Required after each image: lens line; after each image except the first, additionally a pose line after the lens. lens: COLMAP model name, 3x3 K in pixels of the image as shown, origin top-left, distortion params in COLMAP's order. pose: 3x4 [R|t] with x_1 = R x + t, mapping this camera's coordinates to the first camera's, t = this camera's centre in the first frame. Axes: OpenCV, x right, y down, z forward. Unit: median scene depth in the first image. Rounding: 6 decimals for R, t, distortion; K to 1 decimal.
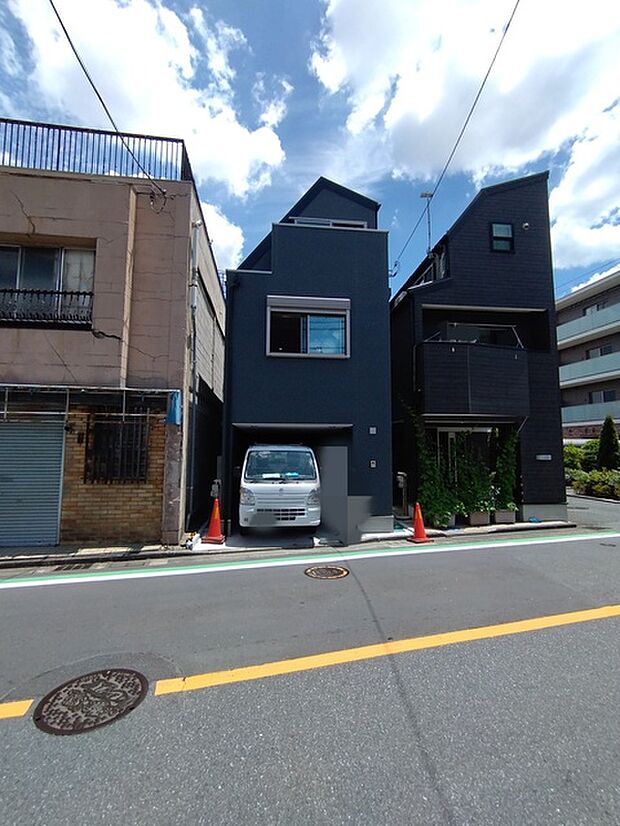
lens RADIAL K [[379.0, 0, 310.0], [0, 379.0, 413.0], [0, 0, 1]] dist [0.000056, -0.000016]
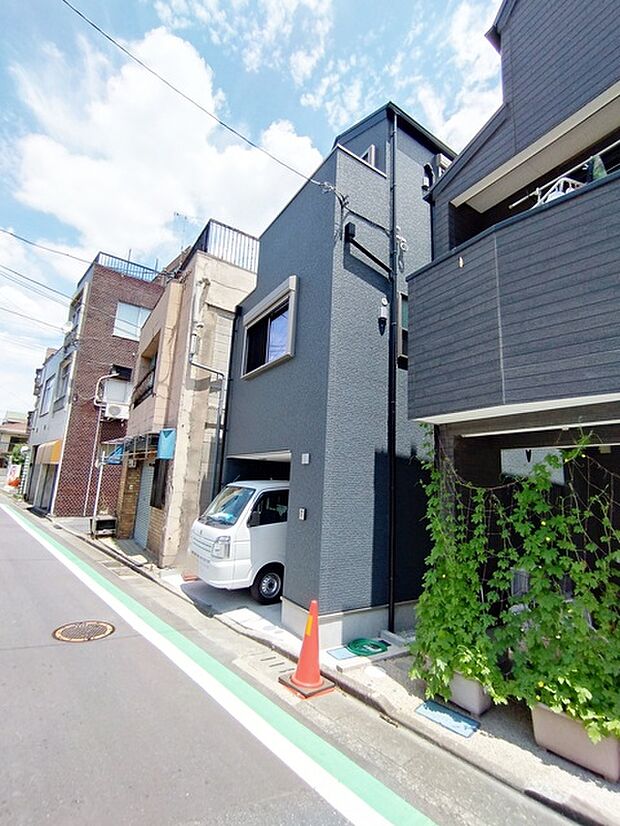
lens RADIAL K [[379.0, 0, 310.0], [0, 379.0, 413.0], [0, 0, 1]] dist [0.000056, -0.000016]
pose [[0.438927, -0.146280, -0.886535, 0.738903], [0.030425, 0.988513, -0.148044, 0.065652], [0.898007, 0.038008, 0.438336, 0.749762]]
